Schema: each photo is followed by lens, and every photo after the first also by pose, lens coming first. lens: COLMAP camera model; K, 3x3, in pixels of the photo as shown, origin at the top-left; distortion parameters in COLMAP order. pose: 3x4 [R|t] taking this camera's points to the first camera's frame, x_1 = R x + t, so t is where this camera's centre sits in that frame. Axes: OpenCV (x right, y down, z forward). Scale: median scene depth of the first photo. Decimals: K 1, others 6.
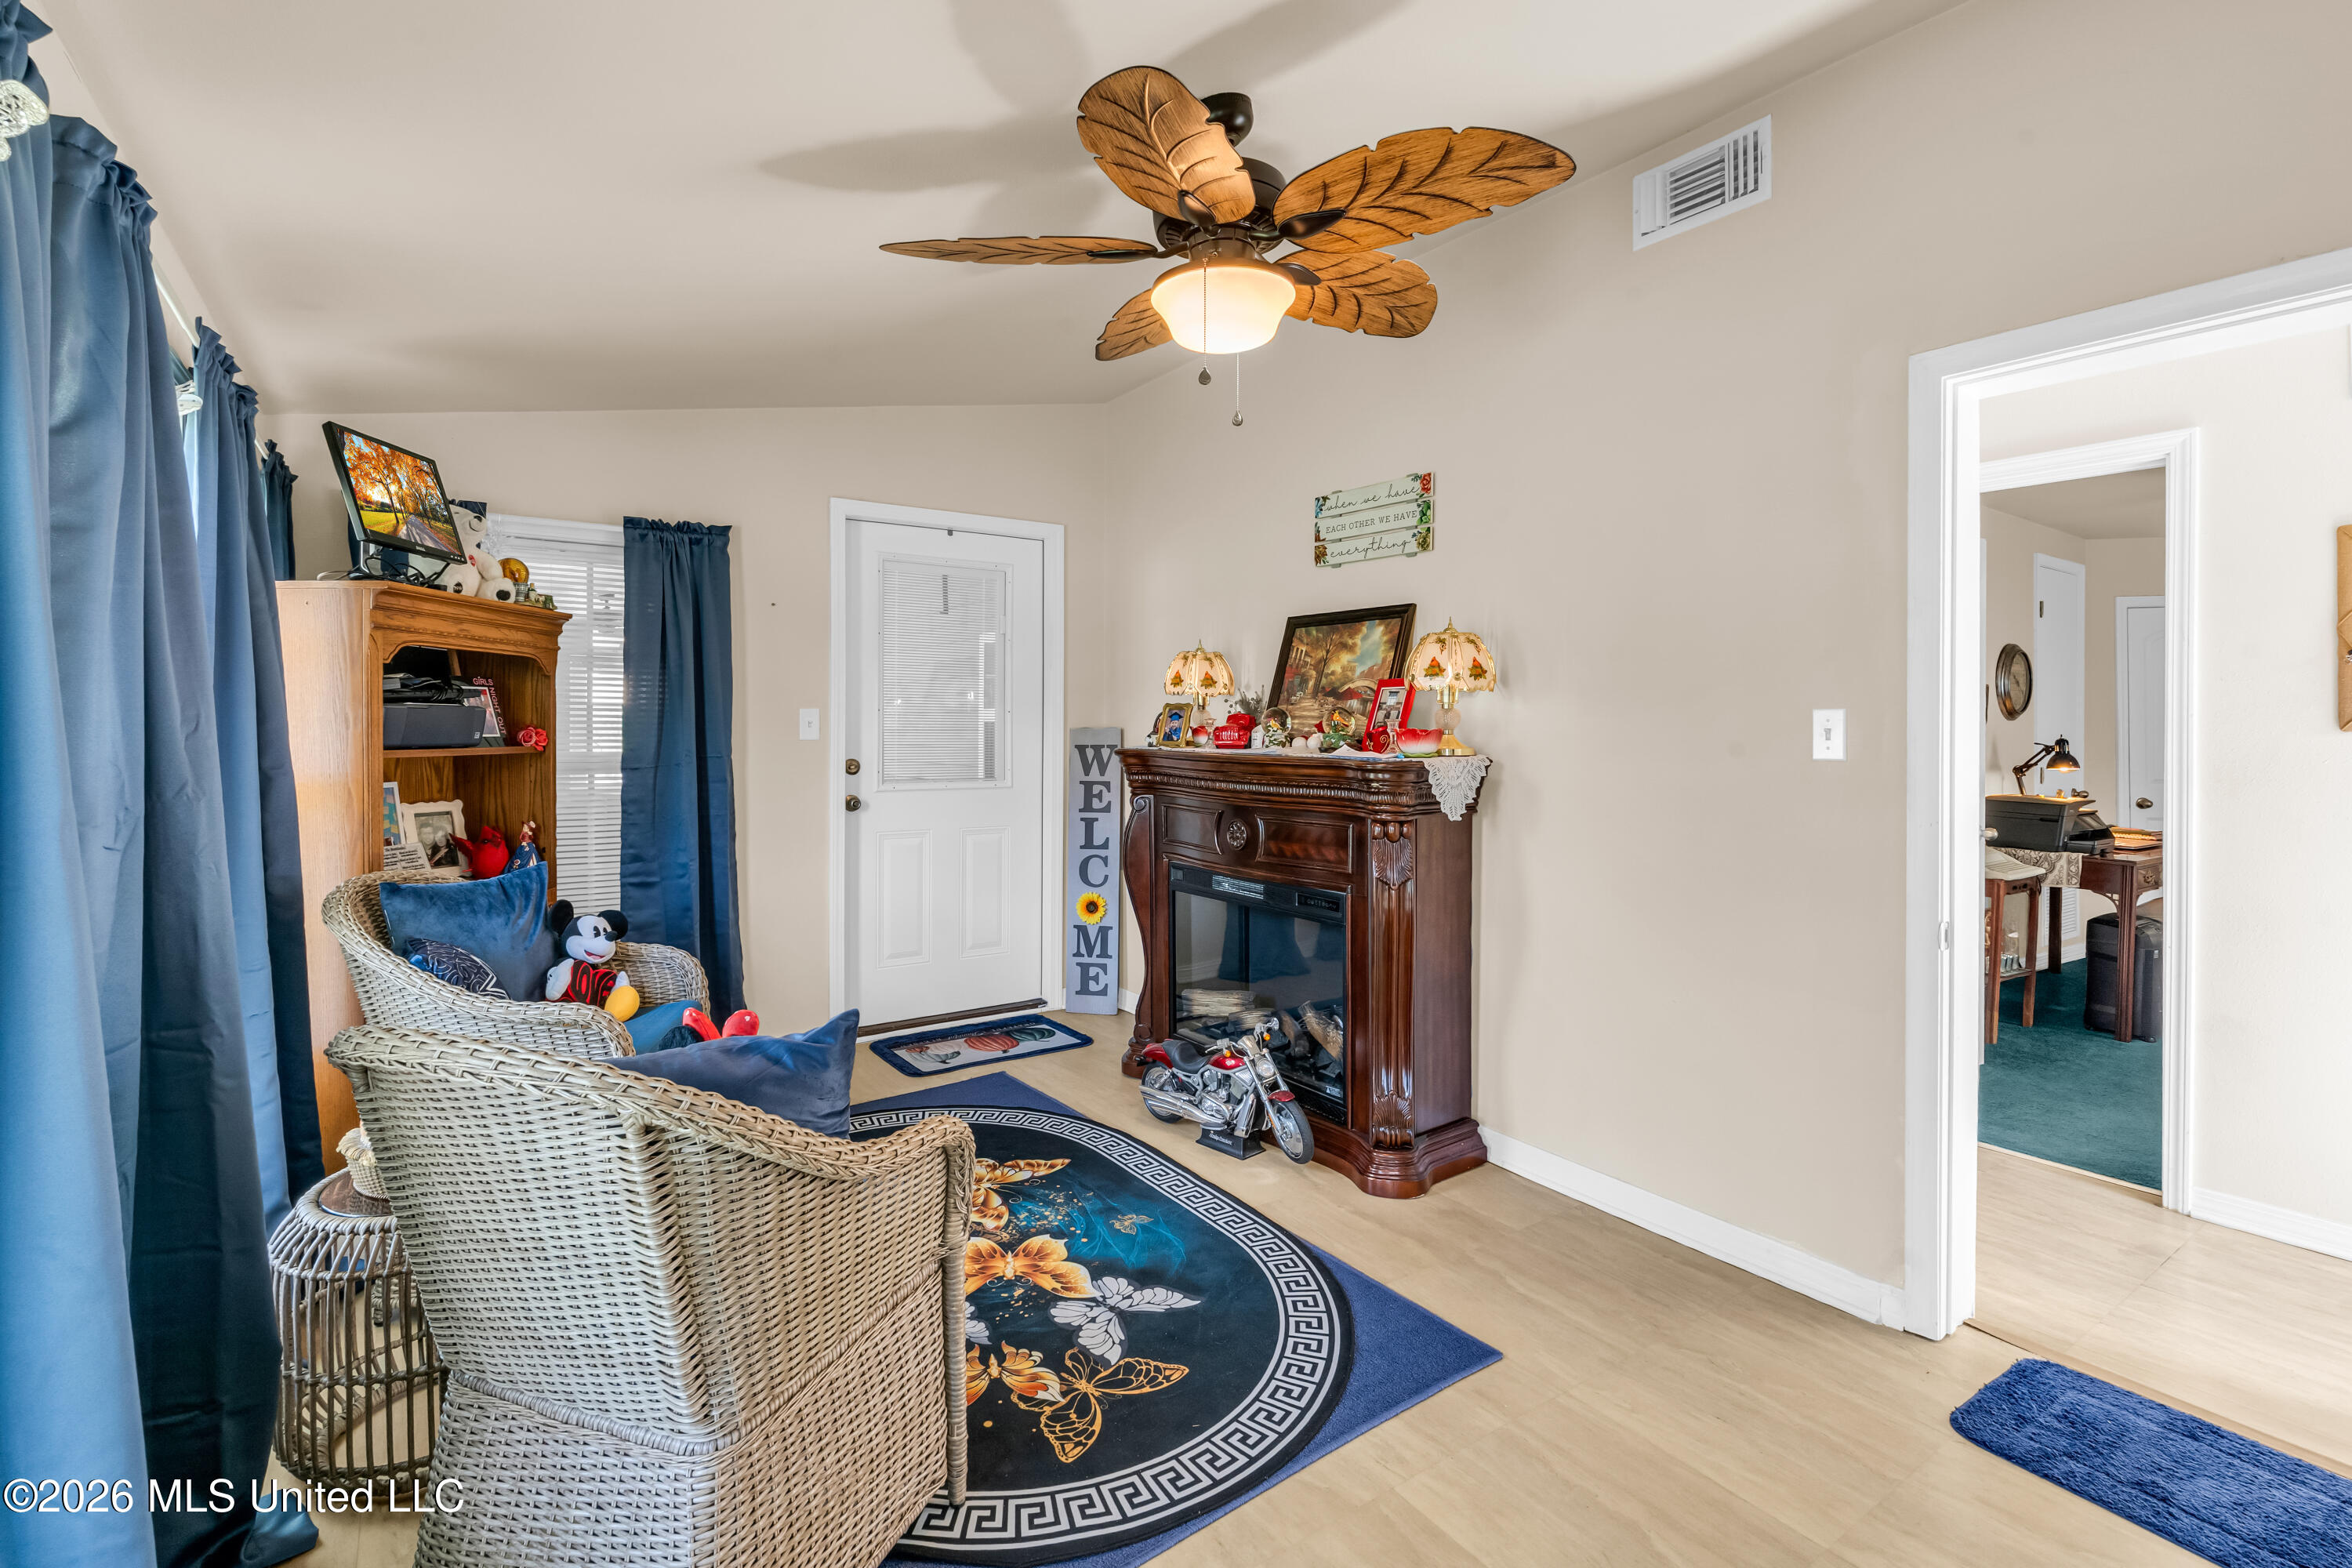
lens RADIAL K [[1069.0, 0, 1206.4], [0, 1069.0, 723.6], [0, 0, 1]] dist [-0.020027, -0.000383]
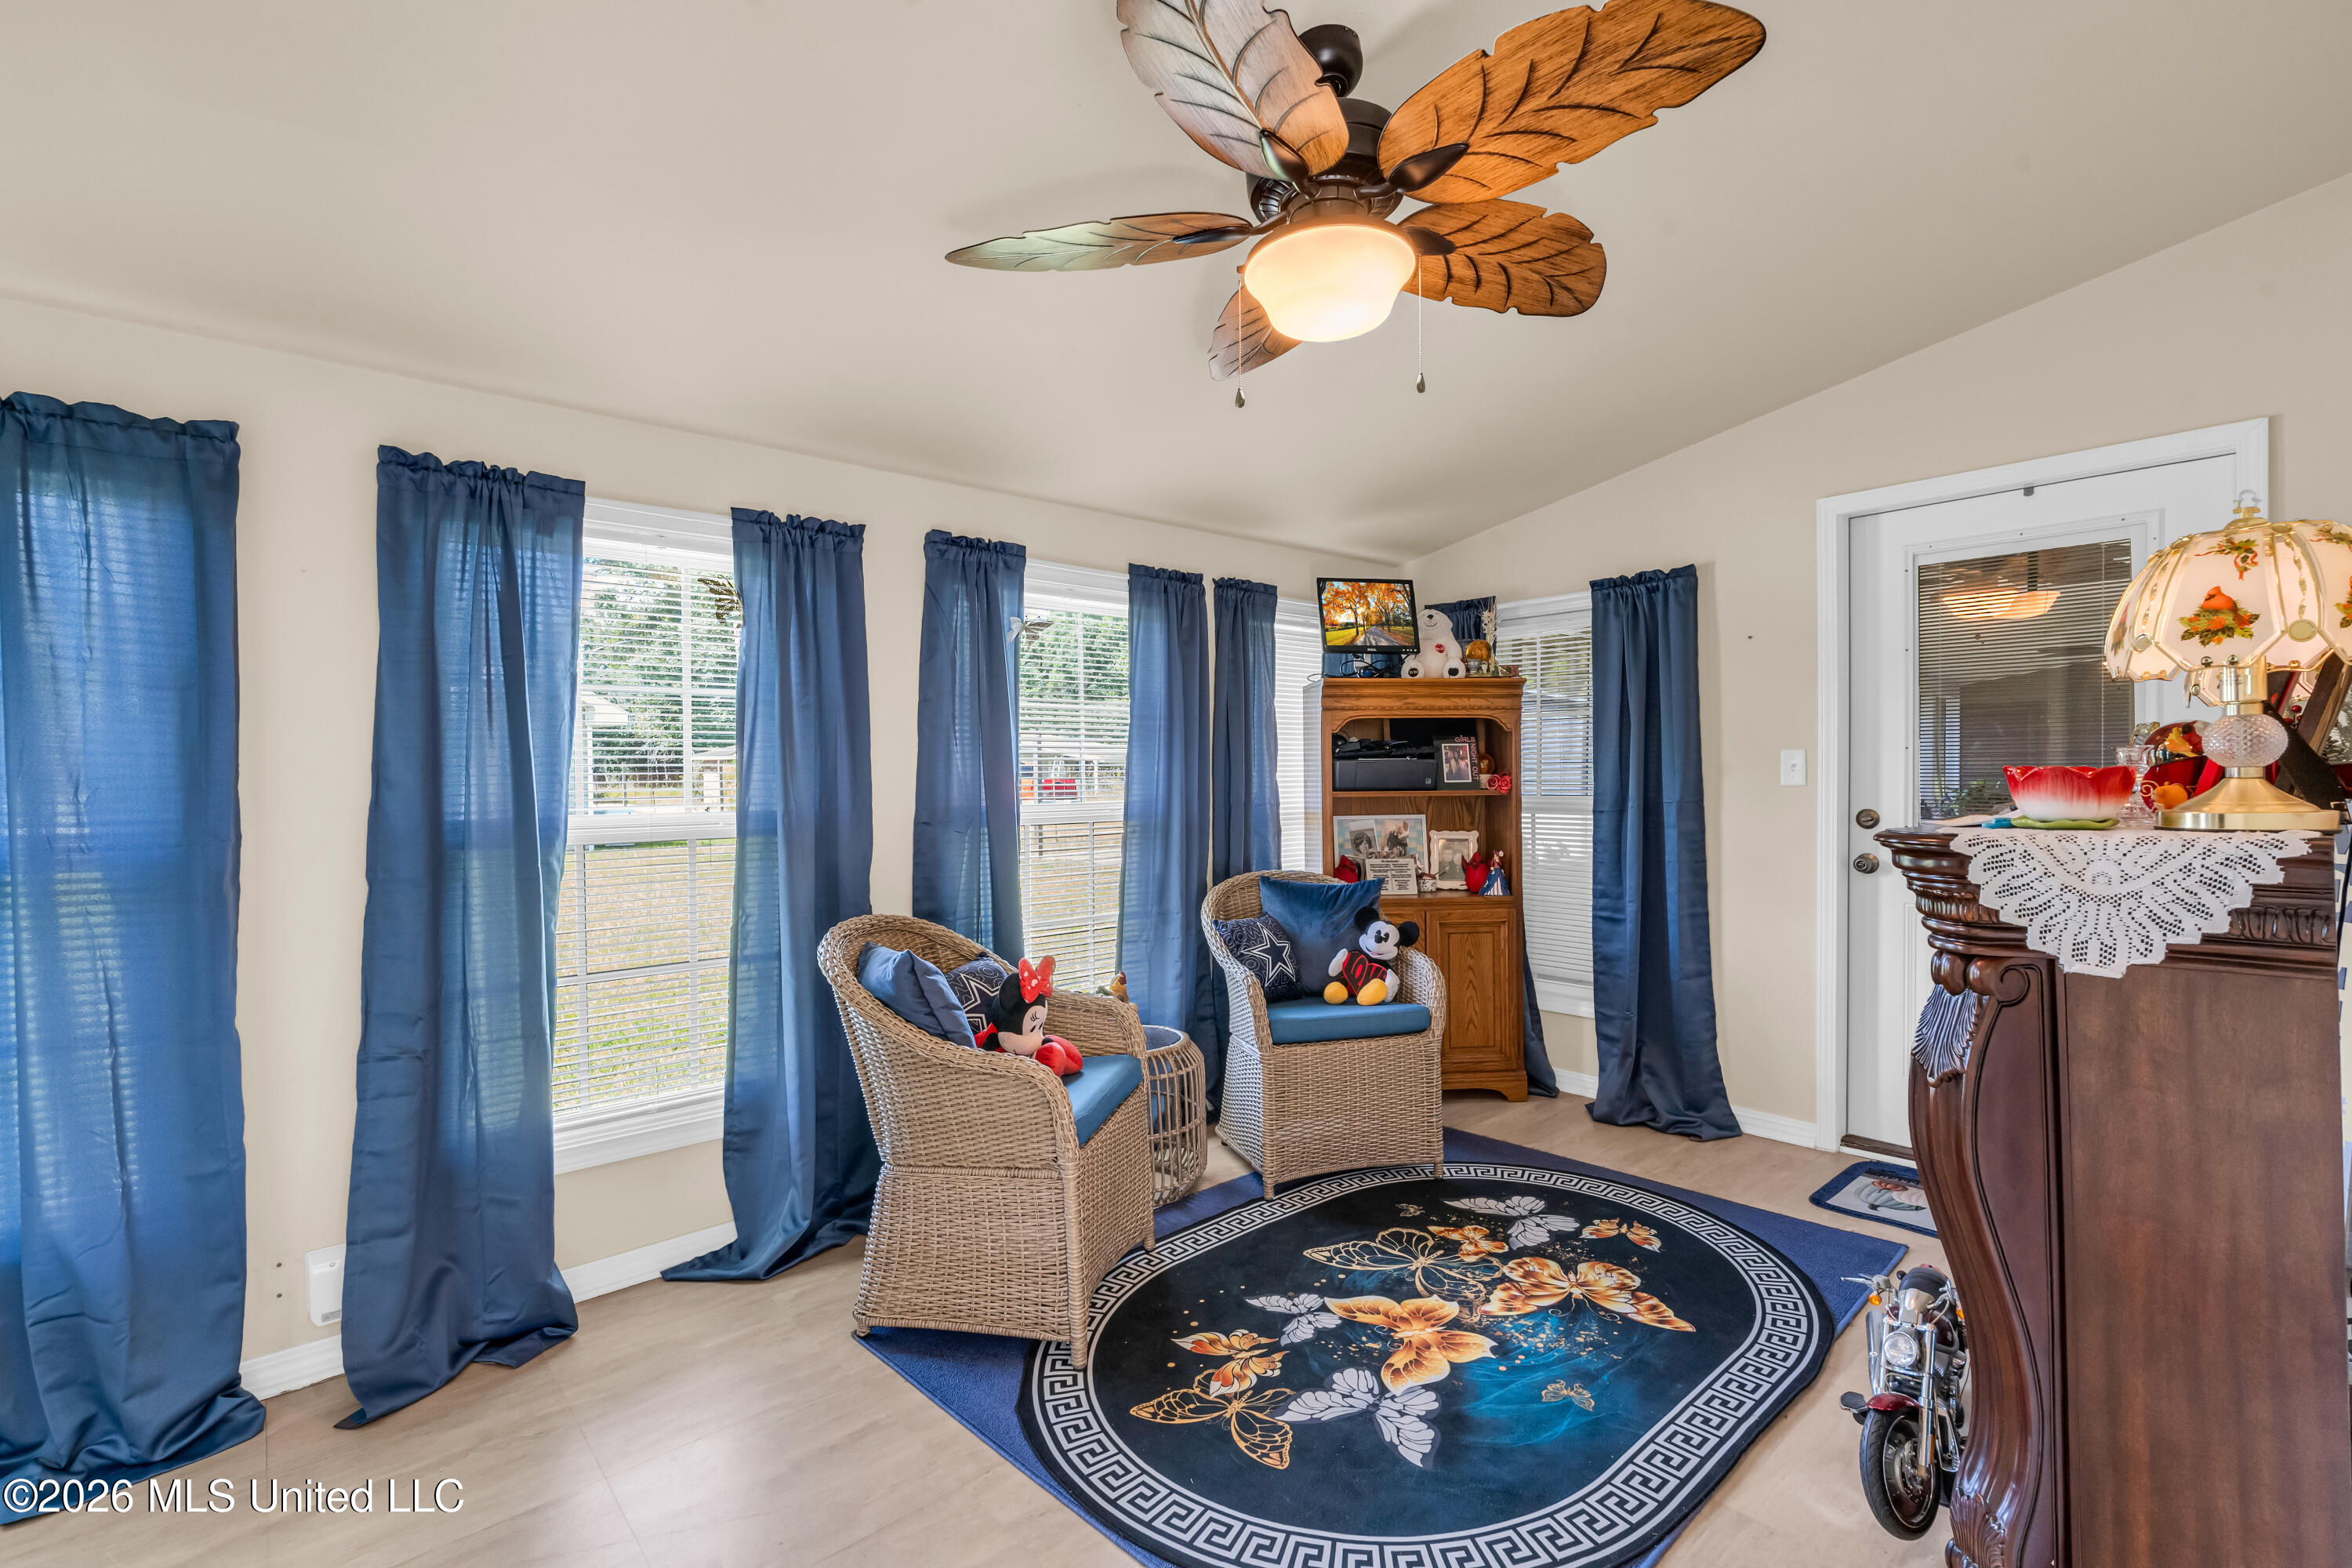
lens RADIAL K [[1069.0, 0, 1177.6], [0, 1069.0, 787.2], [0, 0, 1]] dist [-0.020027, -0.000383]
pose [[0.083832, 0.003812, -0.996473, 0.690770], [0.012720, 0.999907, 0.004896, 0.008651], [0.996399, -0.013085, 0.083776, 0.651008]]
